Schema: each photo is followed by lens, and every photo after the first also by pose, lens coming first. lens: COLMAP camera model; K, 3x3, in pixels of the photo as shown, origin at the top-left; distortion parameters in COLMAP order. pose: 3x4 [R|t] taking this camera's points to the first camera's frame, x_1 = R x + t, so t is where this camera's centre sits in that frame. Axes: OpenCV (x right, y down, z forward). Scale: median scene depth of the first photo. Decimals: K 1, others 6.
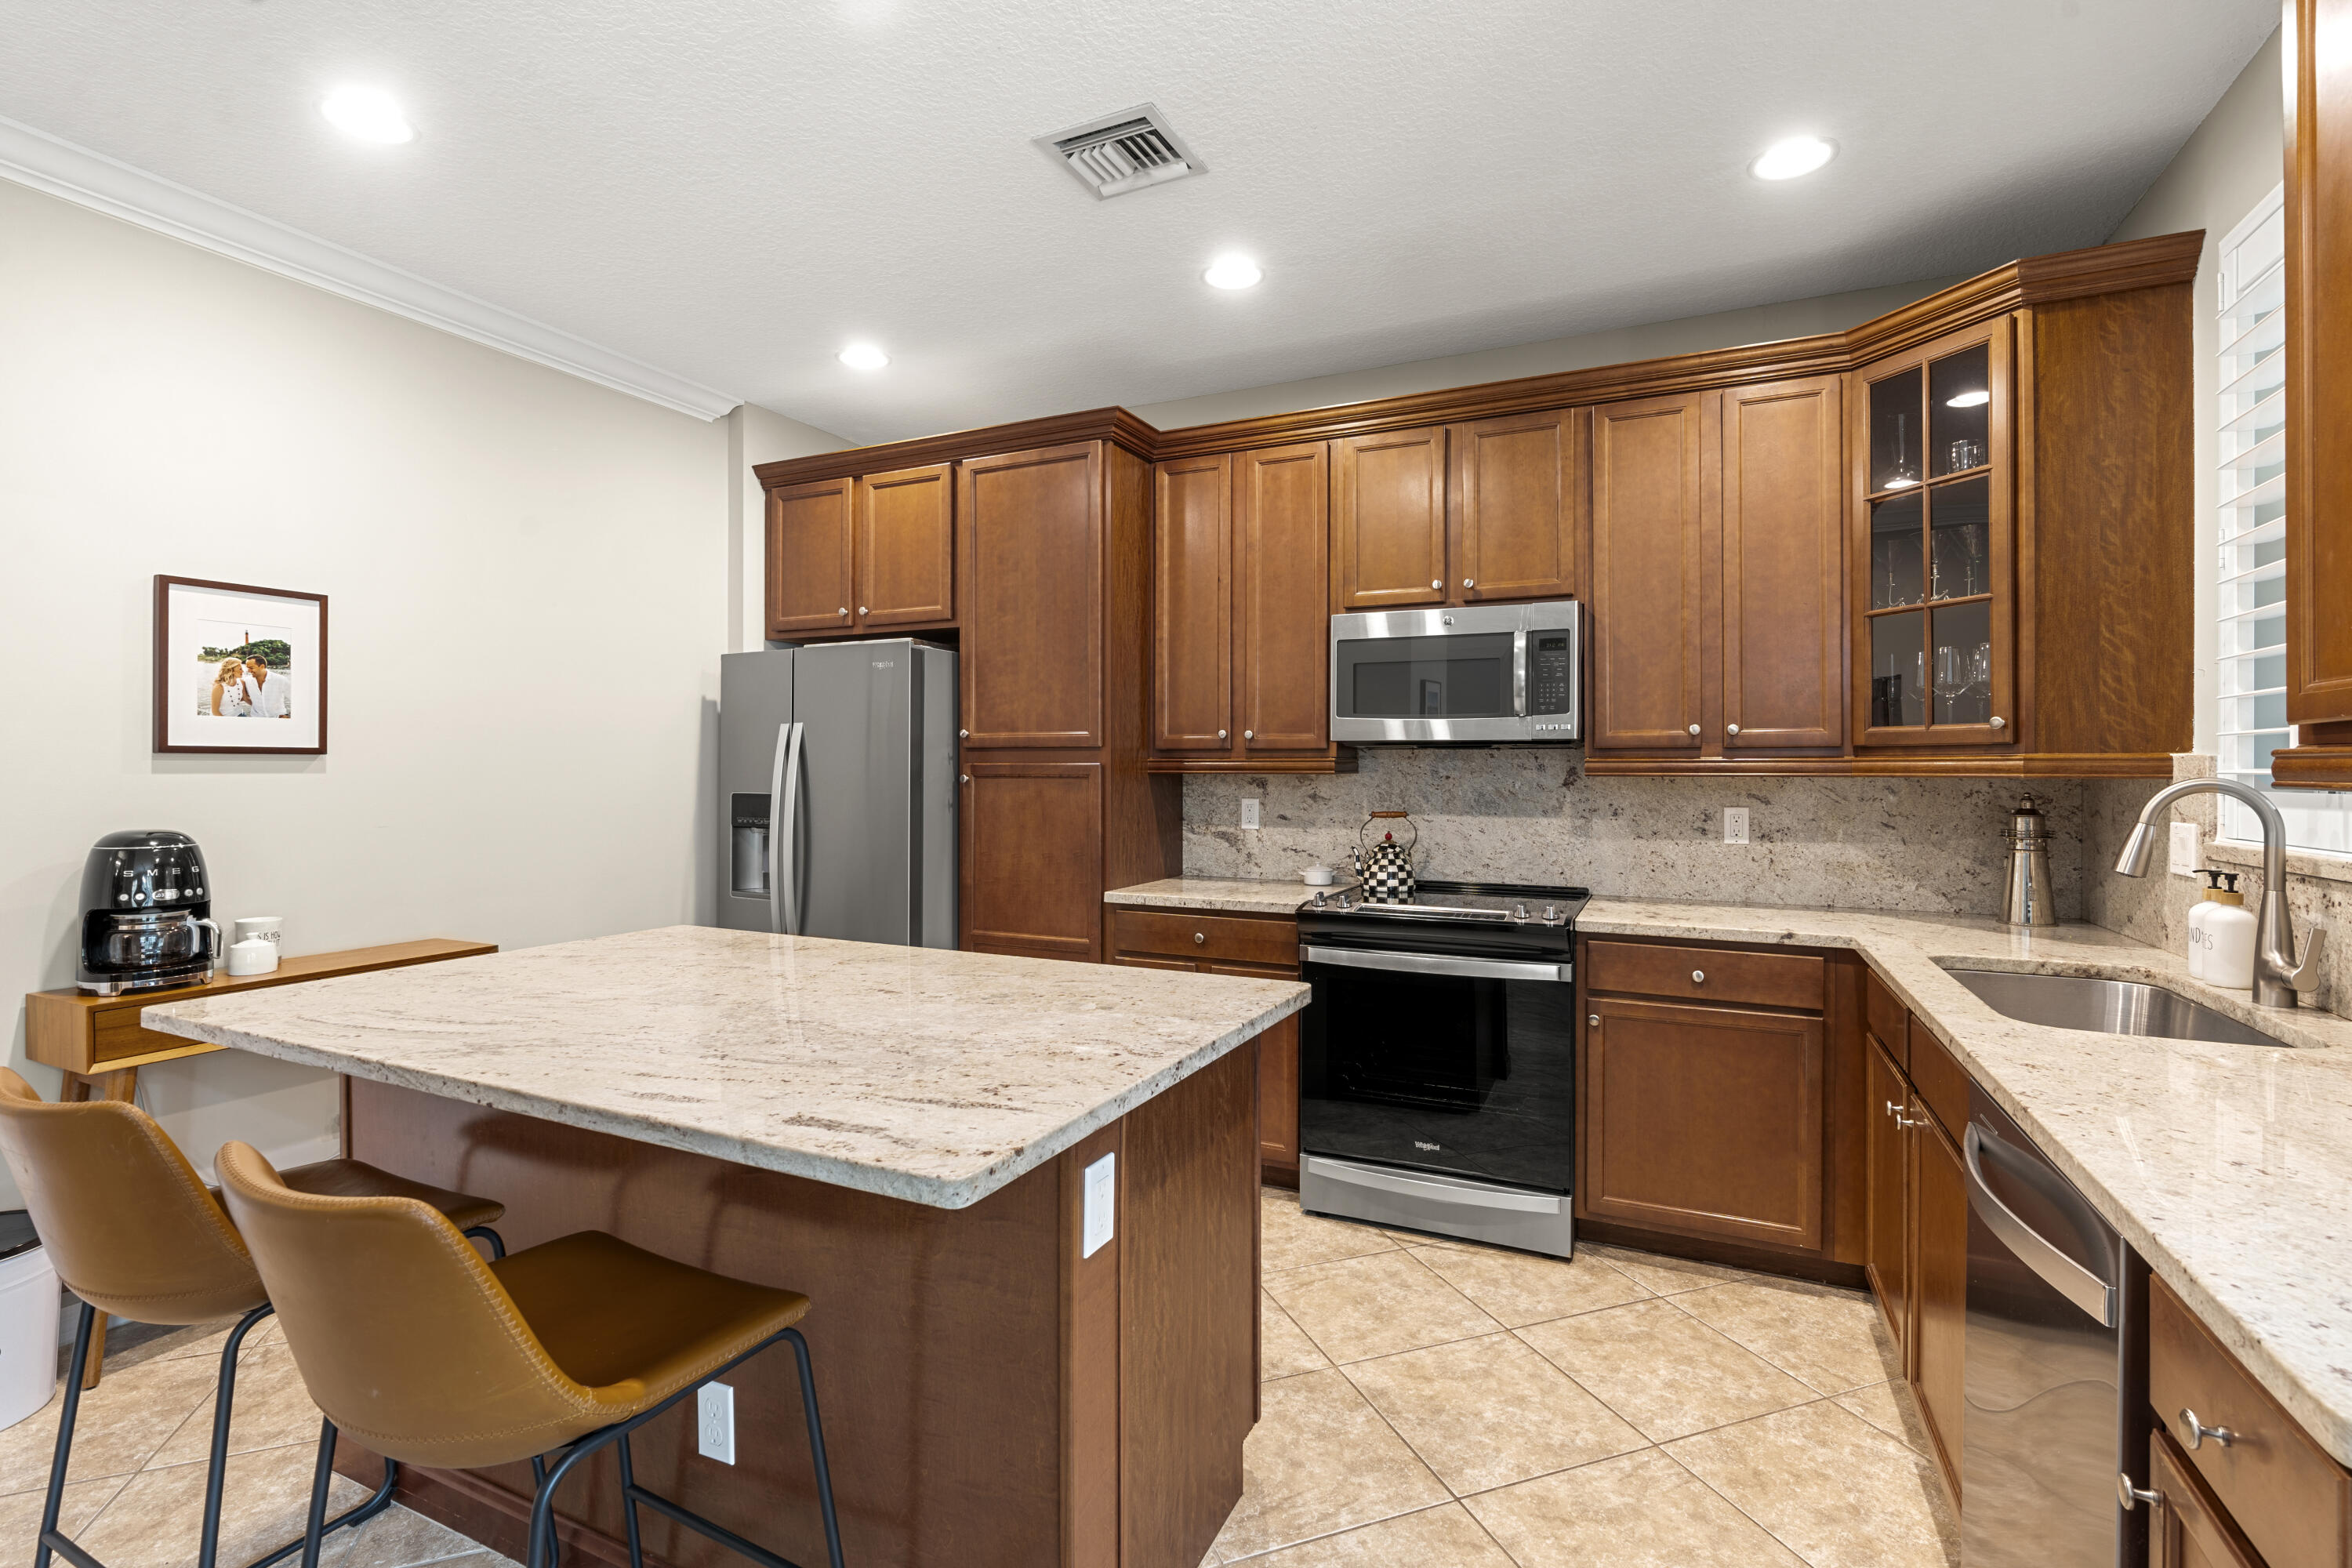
lens RADIAL K [[1060.0, 0, 1193.8], [0, 1060.0, 766.0], [0, 0, 1]] dist [-0.009756, 0.002506]
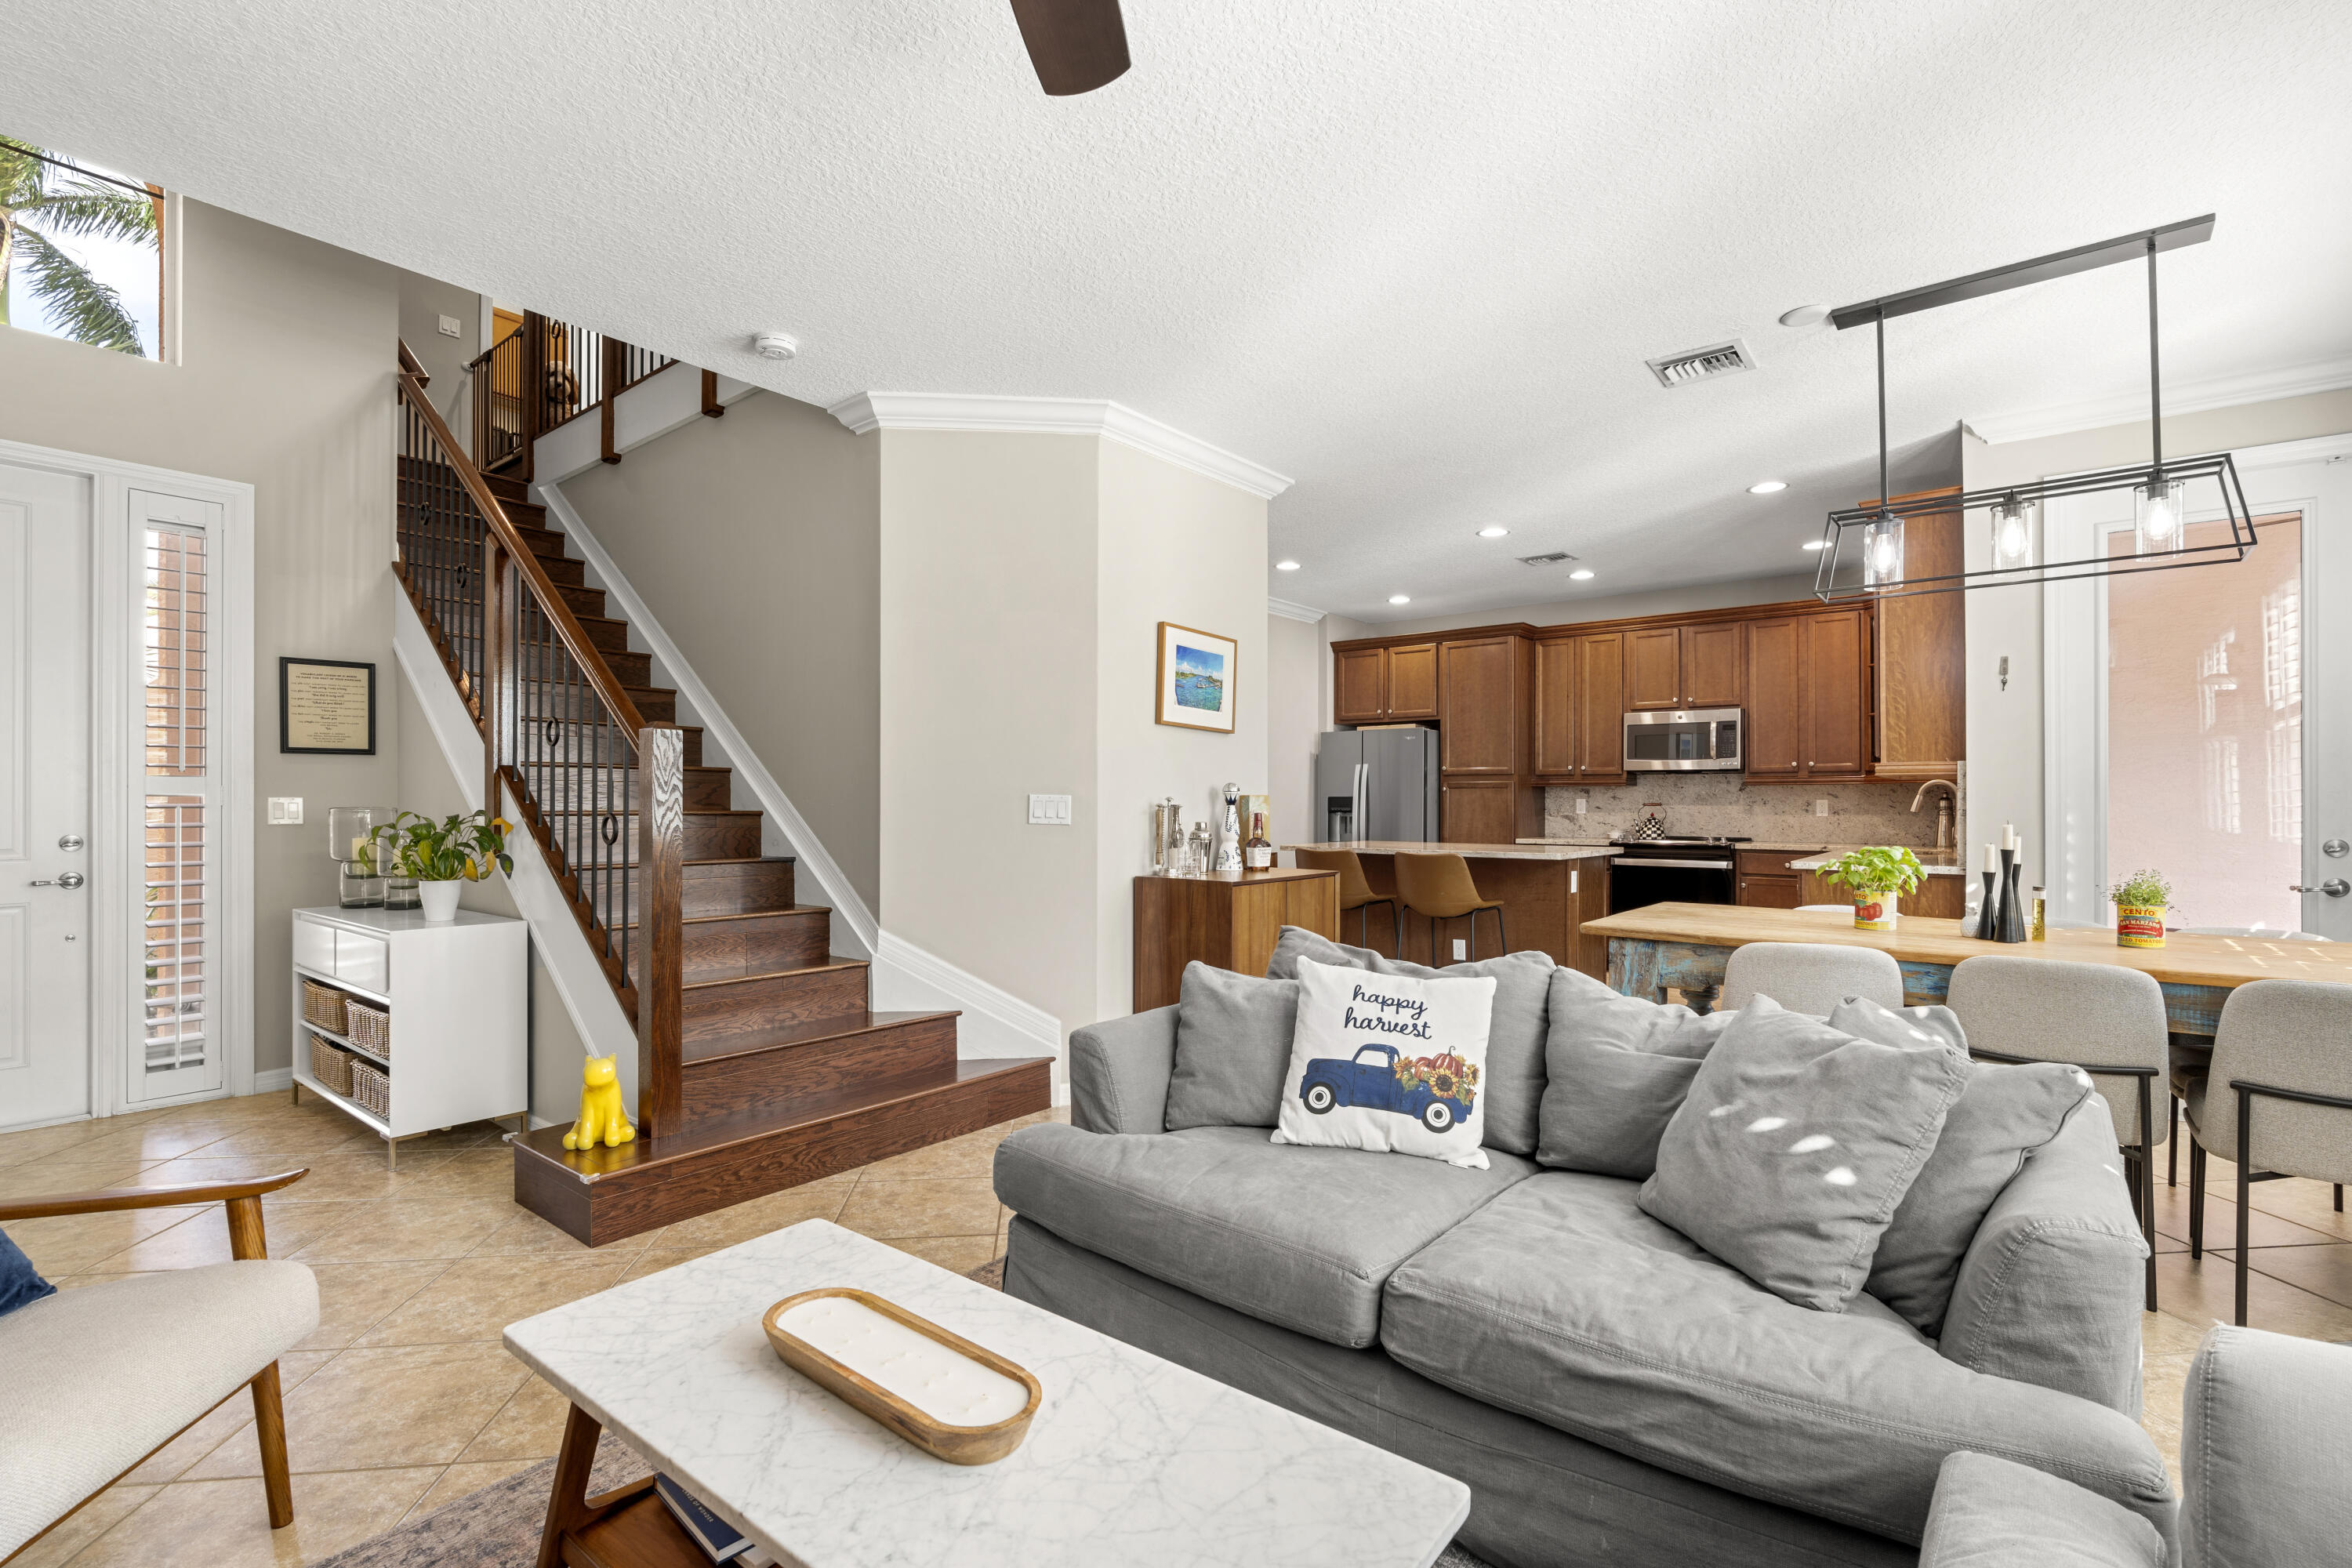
lens RADIAL K [[1060.0, 0, 1179.9], [0, 1060.0, 804.8], [0, 0, 1]] dist [-0.009756, 0.002506]
pose [[0.967884, 0.001491, -0.251392, -0.211632], [-0.000981, 0.999997, 0.002152, 0.044121], [0.251395, -0.001836, 0.967883, -1.366958]]
